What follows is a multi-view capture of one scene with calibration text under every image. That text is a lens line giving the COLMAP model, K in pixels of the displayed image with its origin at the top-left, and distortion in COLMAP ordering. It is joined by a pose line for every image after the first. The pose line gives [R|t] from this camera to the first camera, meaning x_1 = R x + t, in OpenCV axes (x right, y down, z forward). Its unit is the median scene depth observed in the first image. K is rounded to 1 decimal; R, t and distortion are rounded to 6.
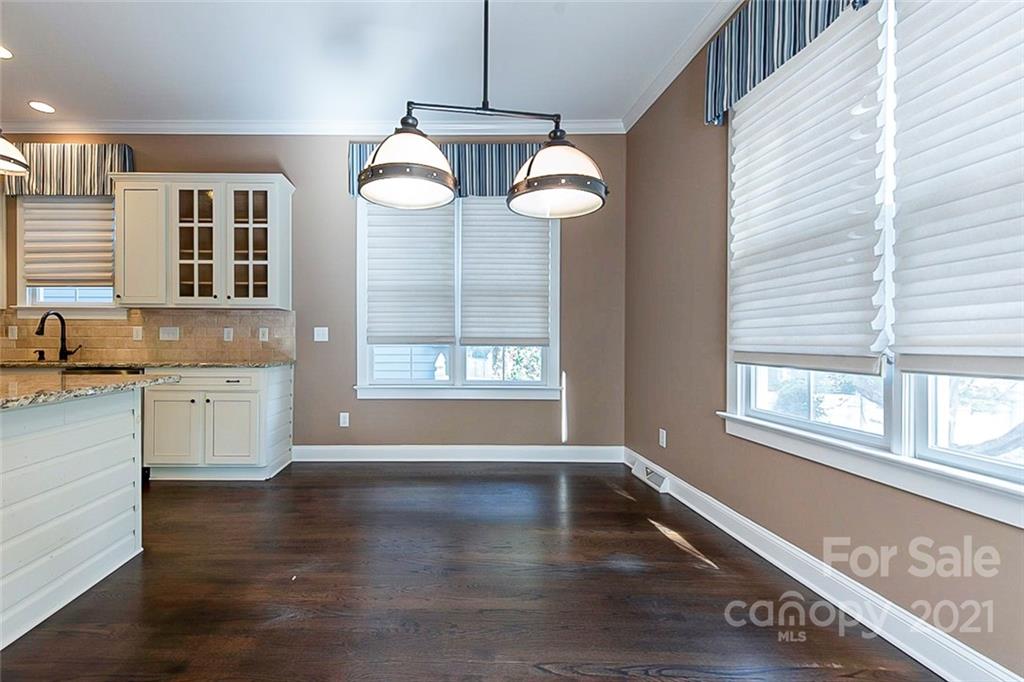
lens RADIAL K [[426.4, 0, 511.3], [0, 426.4, 347.2], [0, 0, 1]] dist [0.019290, -0.000050]
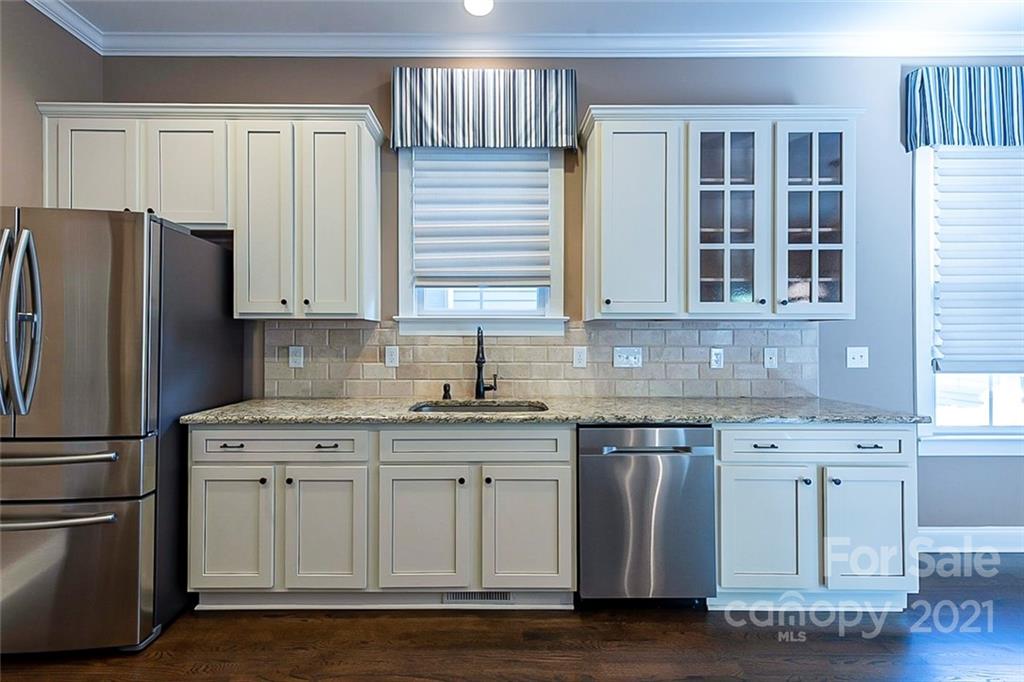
lens RADIAL K [[426.4, 0, 506.4], [0, 426.4, 347.4], [0, 0, 1]] dist [0.019290, -0.000050]
pose [[0.999739, -0.003122, 0.022610, -1.006504], [0.003148, 0.999994, -0.001103, -0.047144], [-0.022606, 0.001174, 0.999744, 0.356089]]
